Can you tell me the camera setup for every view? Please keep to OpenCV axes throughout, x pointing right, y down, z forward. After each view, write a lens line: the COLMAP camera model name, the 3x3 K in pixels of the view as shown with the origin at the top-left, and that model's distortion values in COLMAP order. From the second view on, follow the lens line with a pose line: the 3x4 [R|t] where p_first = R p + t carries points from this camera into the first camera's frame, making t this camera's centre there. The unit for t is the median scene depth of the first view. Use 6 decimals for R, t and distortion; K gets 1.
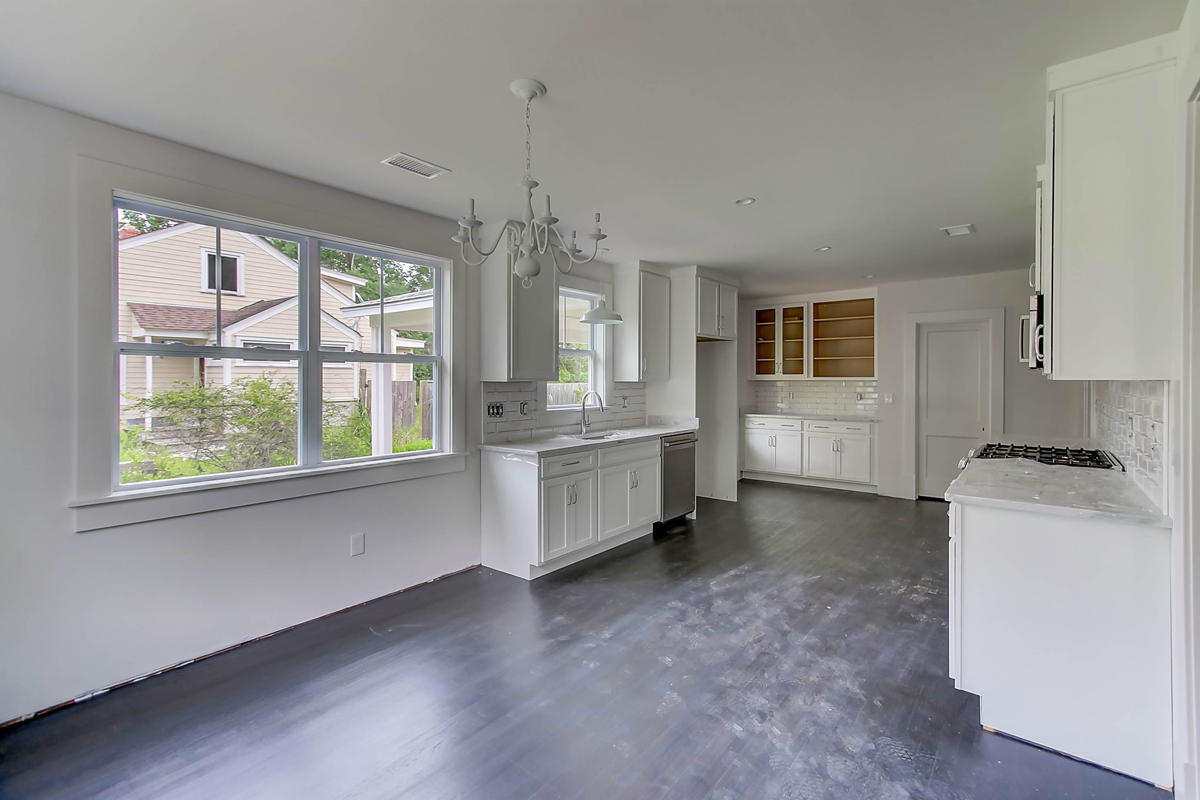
lens RADIAL K [[539.1, 0, 621.3], [0, 539.1, 382.2], [0, 0, 1]] dist [0.001827, 0.000402]
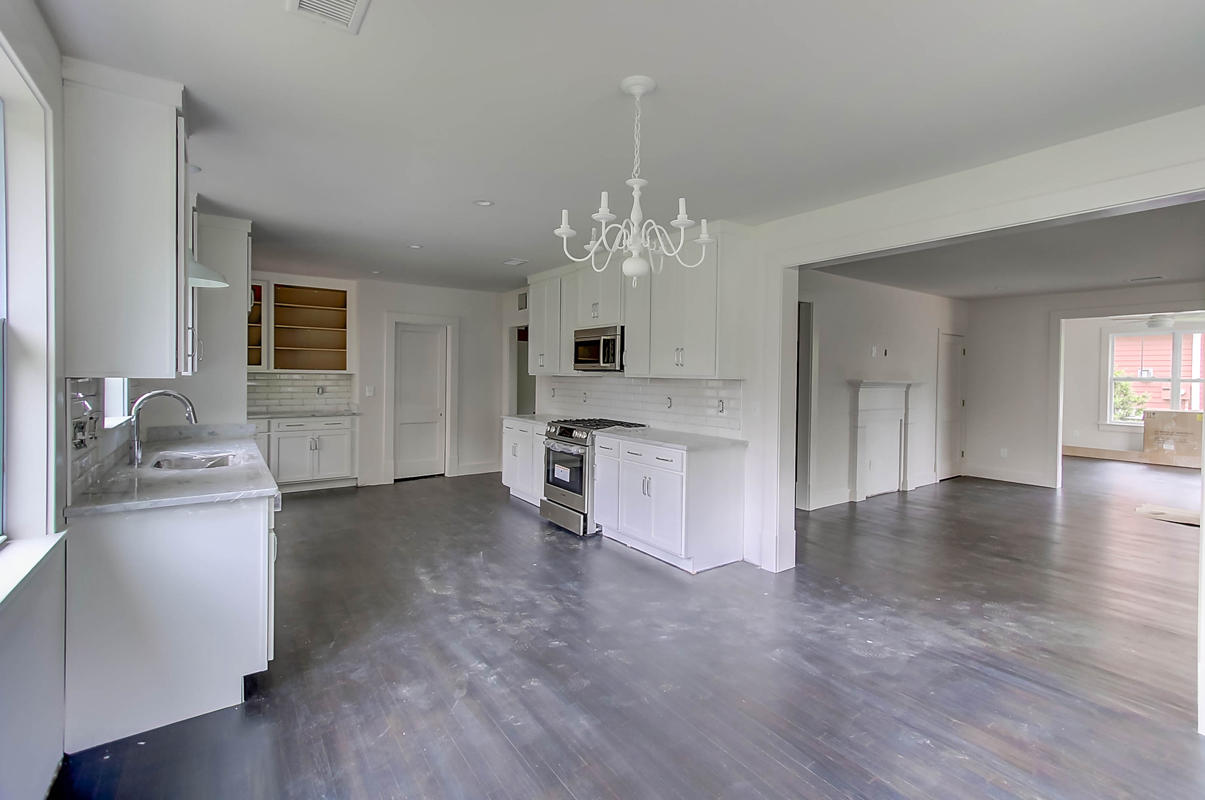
lens RADIAL K [[541.4, 0, 623.9], [0, 541.4, 382.1], [0, 0, 1]] dist [0.001827, 0.000402]
pose [[0.279064, -0.008463, 0.960235, -0.761392], [-0.008710, 0.999898, 0.011344, -0.007579], [-0.960233, -0.011530, 0.278962, 0.500305]]
